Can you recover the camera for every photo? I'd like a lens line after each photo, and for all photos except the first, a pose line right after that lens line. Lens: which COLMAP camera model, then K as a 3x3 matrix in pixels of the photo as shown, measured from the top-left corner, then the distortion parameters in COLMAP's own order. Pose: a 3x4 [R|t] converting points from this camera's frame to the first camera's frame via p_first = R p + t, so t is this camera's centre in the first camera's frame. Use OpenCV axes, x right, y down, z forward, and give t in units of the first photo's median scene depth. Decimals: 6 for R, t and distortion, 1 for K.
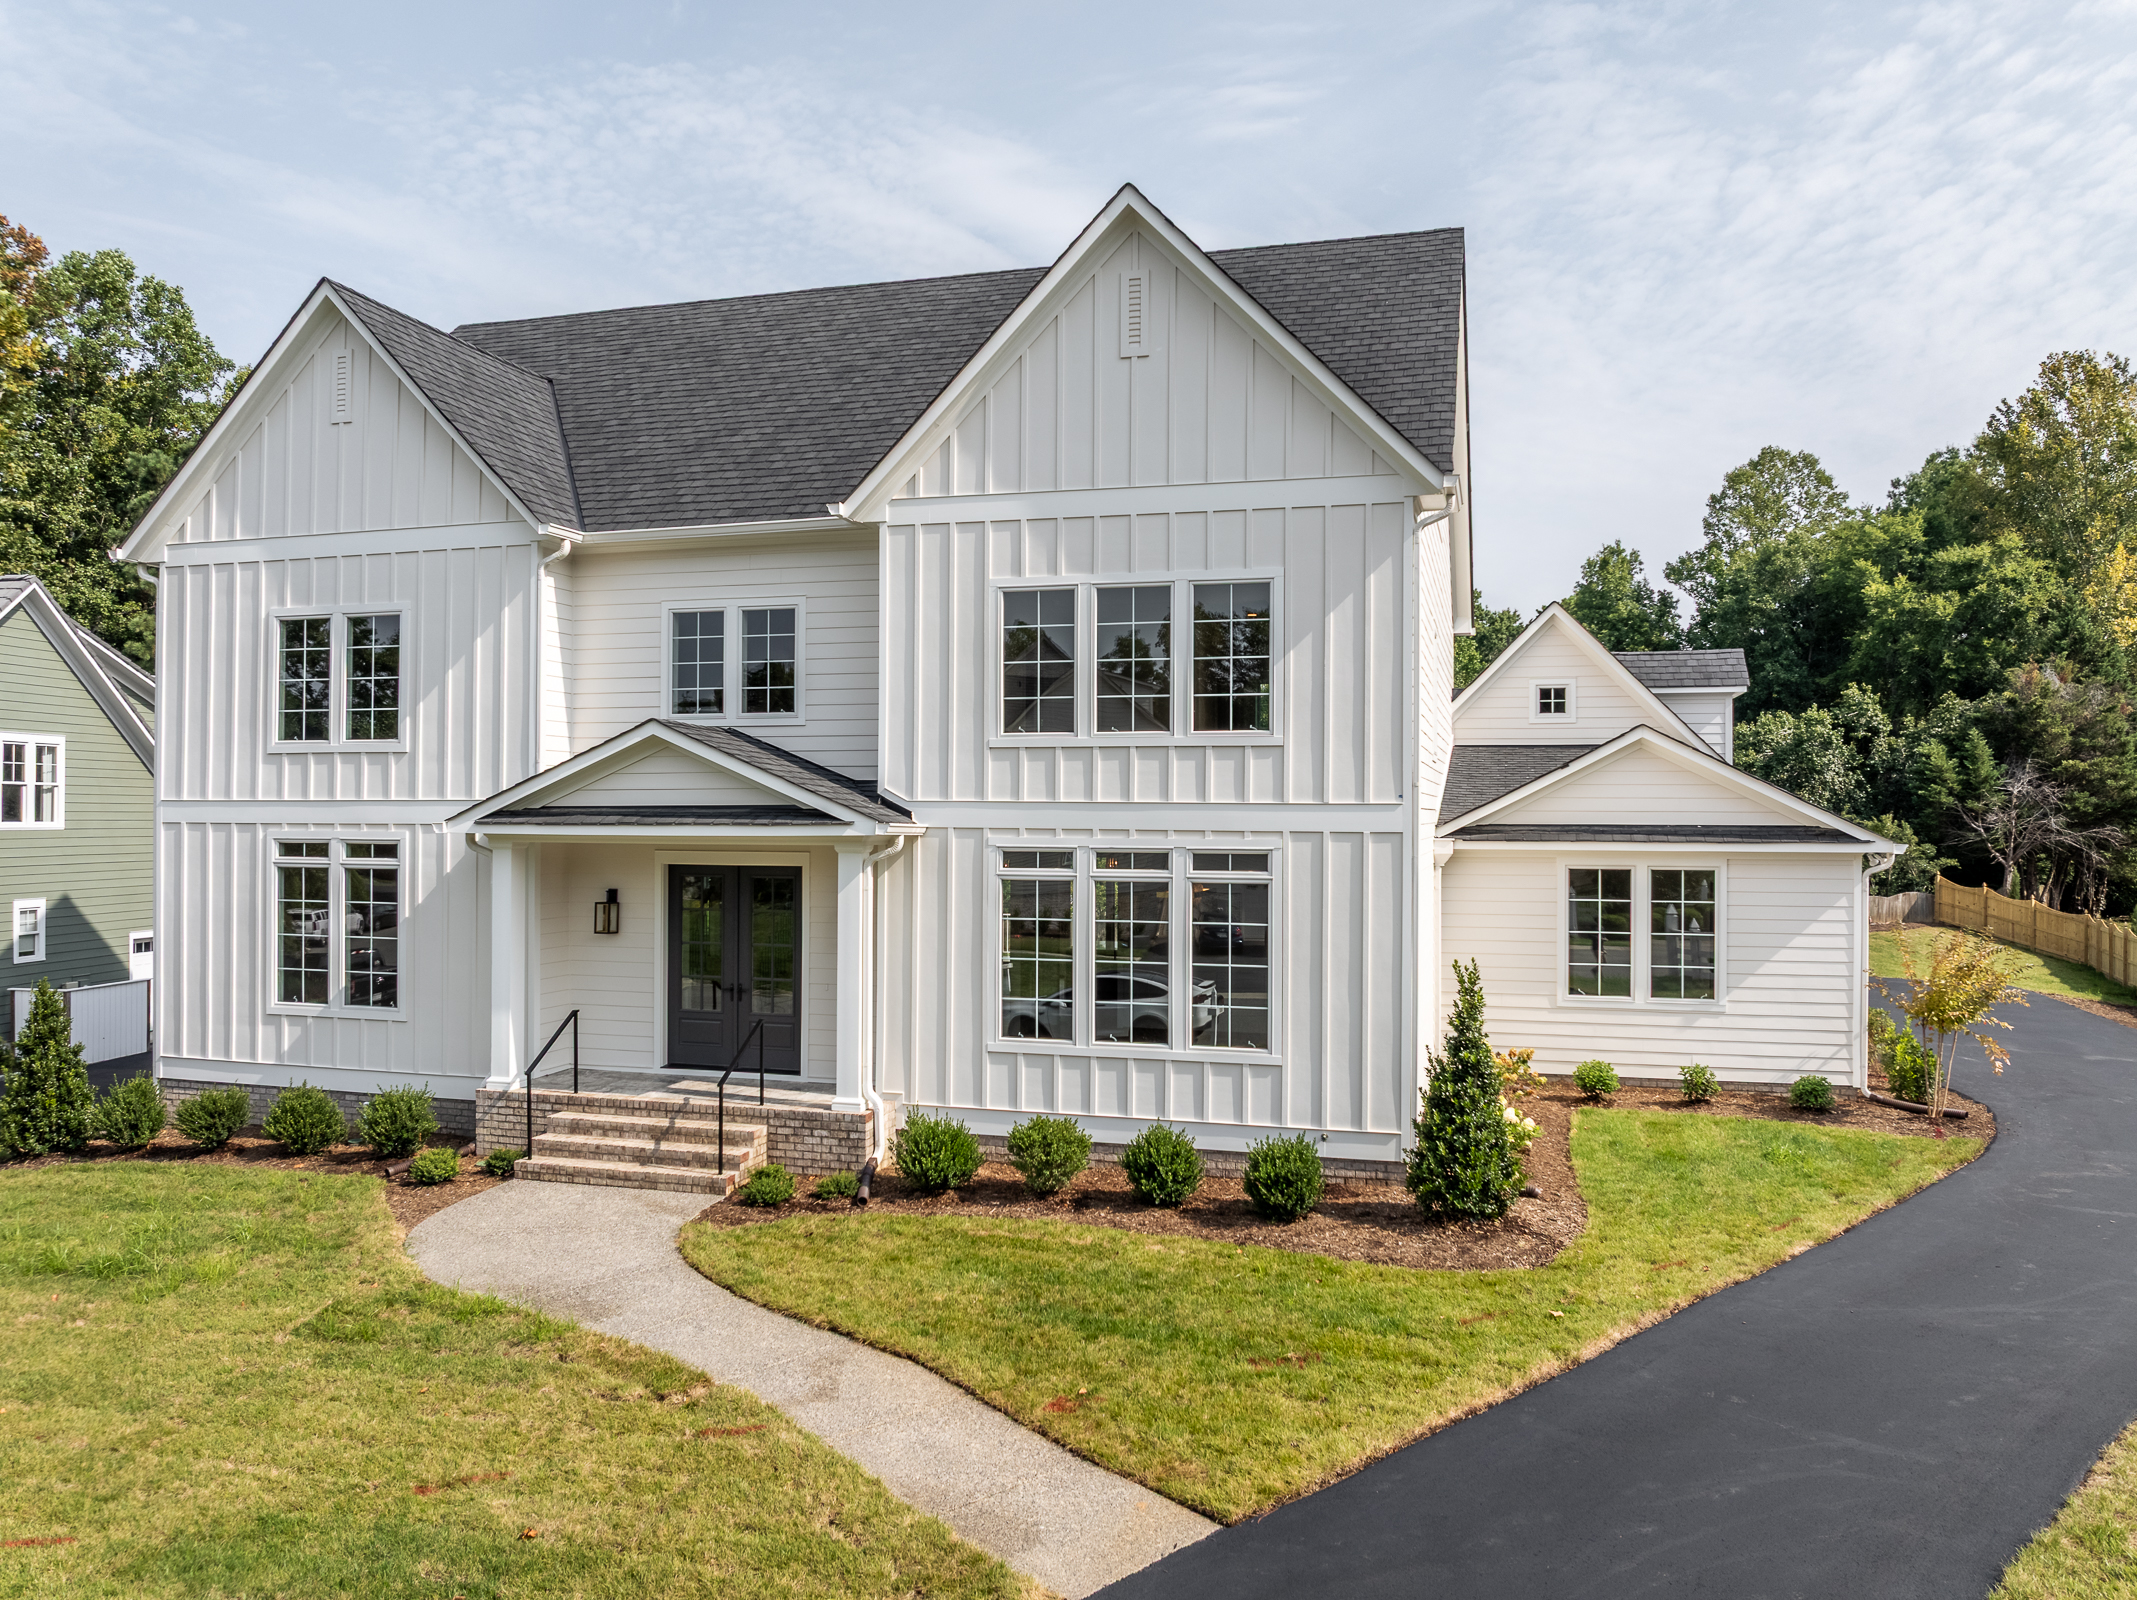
lens RADIAL K [[1542.6, 0, 1068.5], [0, 1542.6, 800.0], [0, 0, 1]] dist [-0.042465, 0.027825]
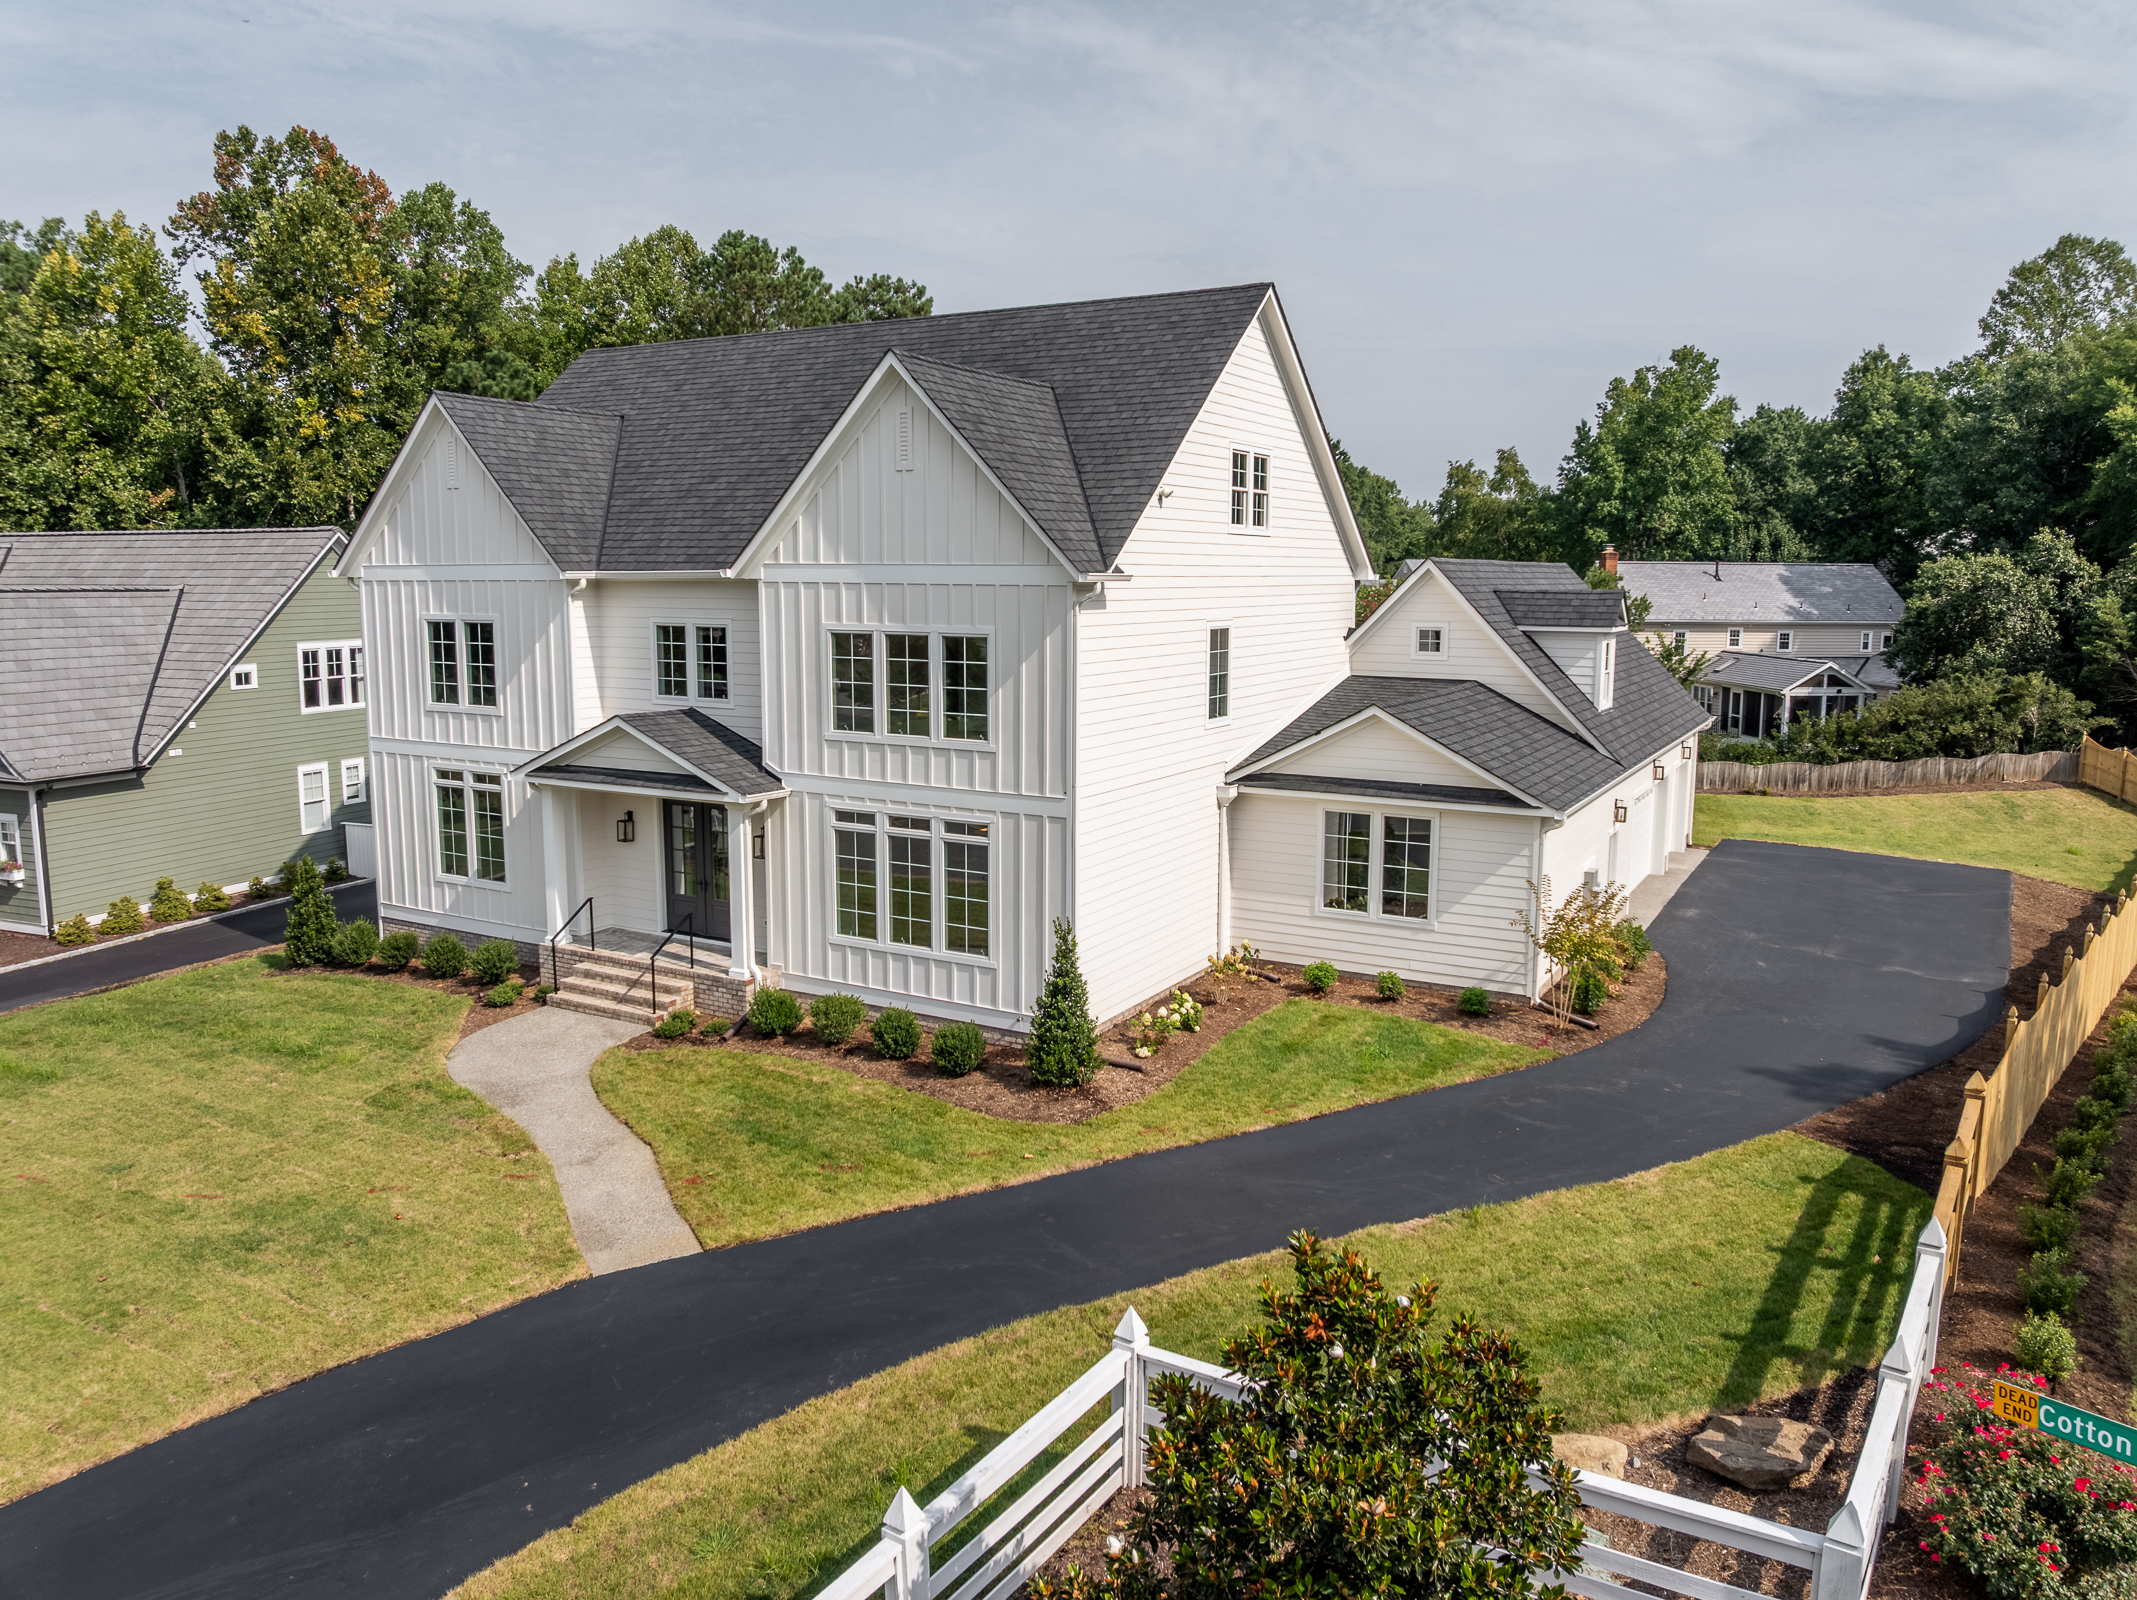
lens RADIAL K [[1523.1, 0, 1036.5], [0, 1523.1, 791.5], [0, 0, 1]] dist [-0.027884, -0.000014]
pose [[0.967408, 0.032719, -0.251100, 0.491906], [0.005143, 0.988874, 0.148667, -0.193233], [0.253170, -0.145113, 0.956476, -0.324782]]
